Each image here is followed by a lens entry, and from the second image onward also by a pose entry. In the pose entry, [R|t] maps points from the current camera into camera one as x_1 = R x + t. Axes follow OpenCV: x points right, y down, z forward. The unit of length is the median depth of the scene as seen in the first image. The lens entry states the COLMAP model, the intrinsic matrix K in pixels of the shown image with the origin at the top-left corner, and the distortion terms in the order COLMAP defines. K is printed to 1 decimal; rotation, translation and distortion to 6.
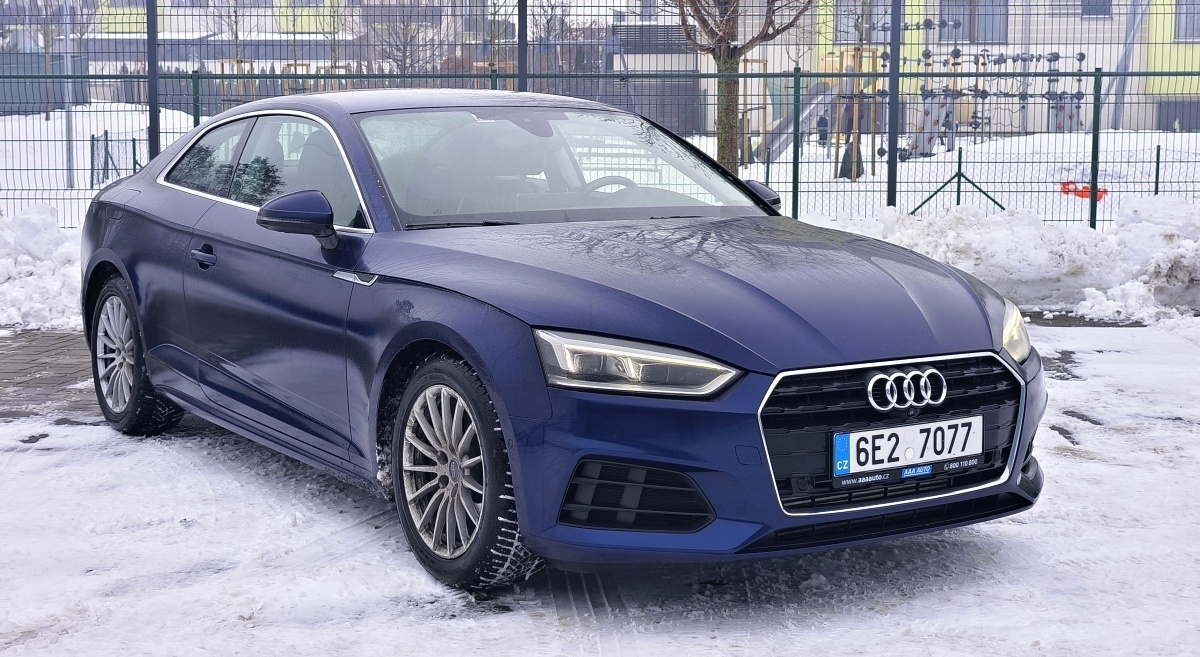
lens RADIAL K [[1780.7, 0, 597.5], [0, 1780.7, 328.9], [0, 0, 1]] dist [0.048633, 0.000000]
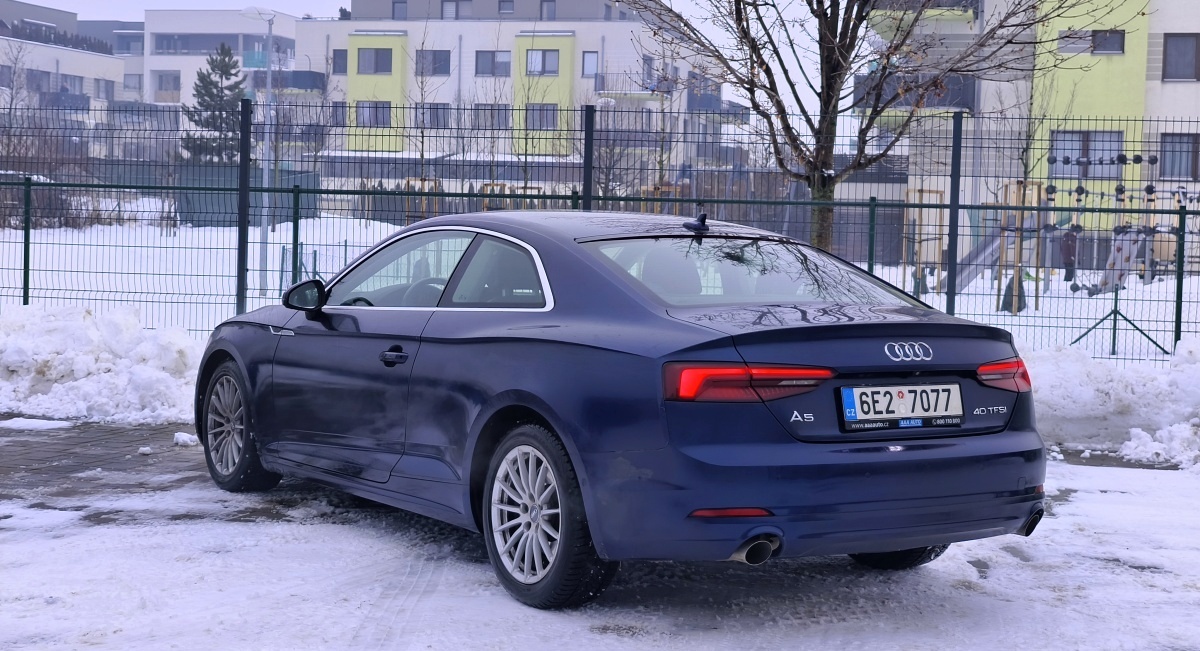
lens RADIAL K [[1783.0, 0, 602.3], [0, 1783.0, 324.4], [0, 0, 1]] dist [0.042092, 0.000000]
pose [[0.989568, 0.036378, -0.139399, 0.118336], [-0.046309, 0.996564, -0.068676, 0.001201], [0.136421, 0.074415, 0.987852, -0.009573]]
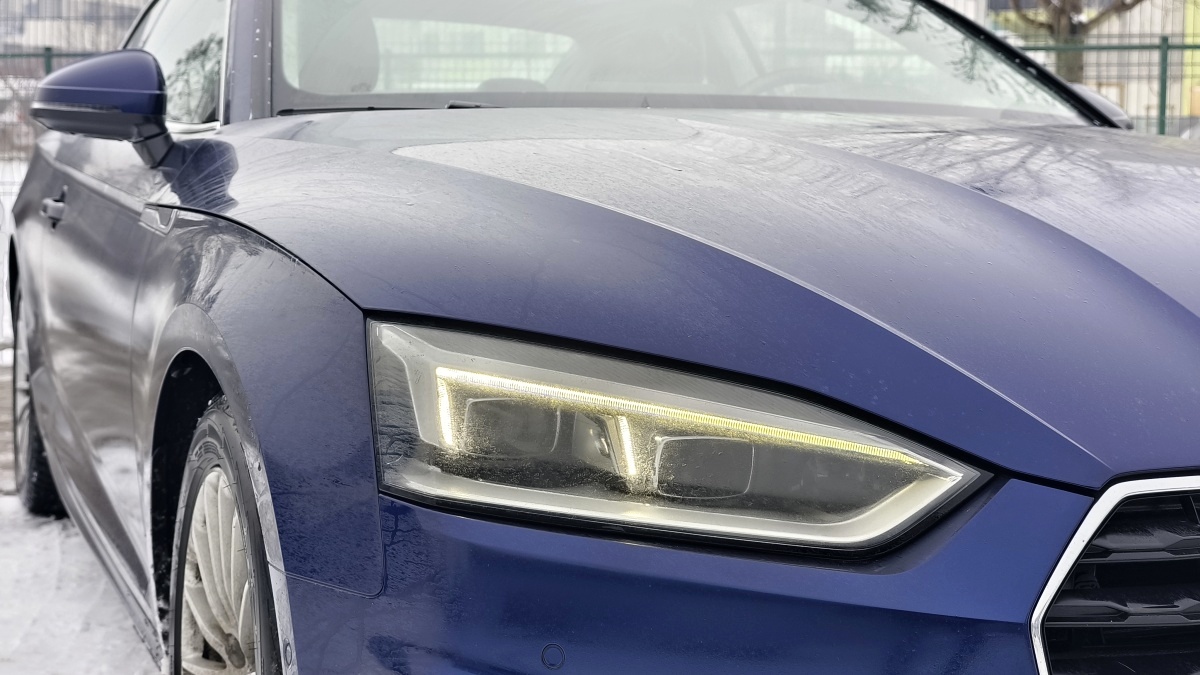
lens RADIAL K [[1772.6, 0, 600.9], [0, 1772.6, 336.8], [0, 0, 1]] dist [0.023198, 0.000000]
pose [[0.981665, 0.028802, -0.188427, 0.028739], [-0.034143, 0.999100, -0.025159, 0.004035], [0.187533, 0.031131, 0.981765, 0.270305]]
